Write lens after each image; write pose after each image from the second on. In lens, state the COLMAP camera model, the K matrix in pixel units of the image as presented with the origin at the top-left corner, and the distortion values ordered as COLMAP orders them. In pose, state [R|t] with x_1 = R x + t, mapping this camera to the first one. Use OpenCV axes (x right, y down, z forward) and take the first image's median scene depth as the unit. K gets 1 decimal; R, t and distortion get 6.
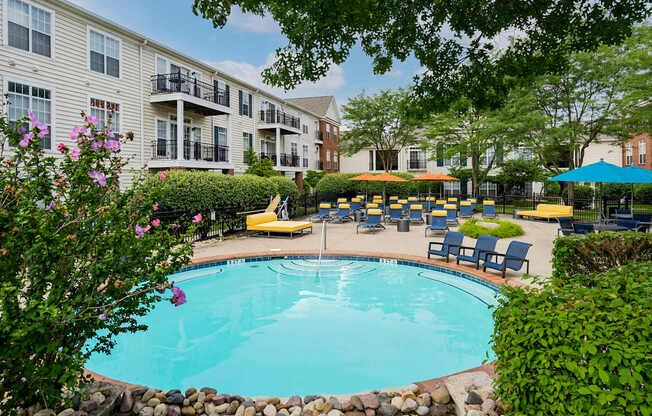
lens RADIAL K [[370.7, 0, 324.0], [0, 370.7, 183.0], [0, 0, 1]] dist [-0.001609, 0.000065]
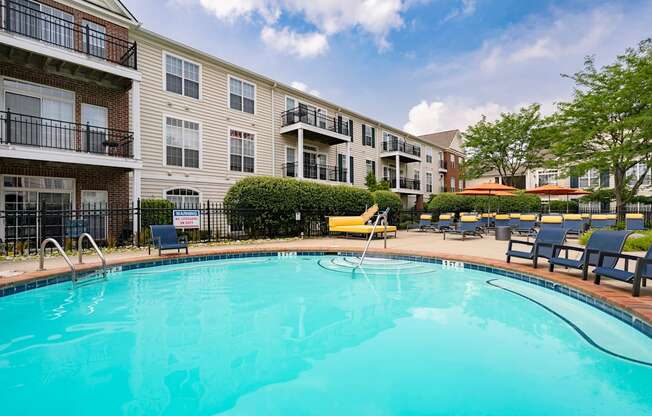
lens RADIAL K [[300.6, 0, 326.0], [0, 300.6, 208.0], [0, 0, 1]] dist [-0.003945, -0.000172]
pose [[0.923681, -0.001227, -0.383160, 0.063566], [0.001300, 0.999999, -0.000067, 0.034805], [0.383160, -0.000436, 0.923682, 0.116634]]
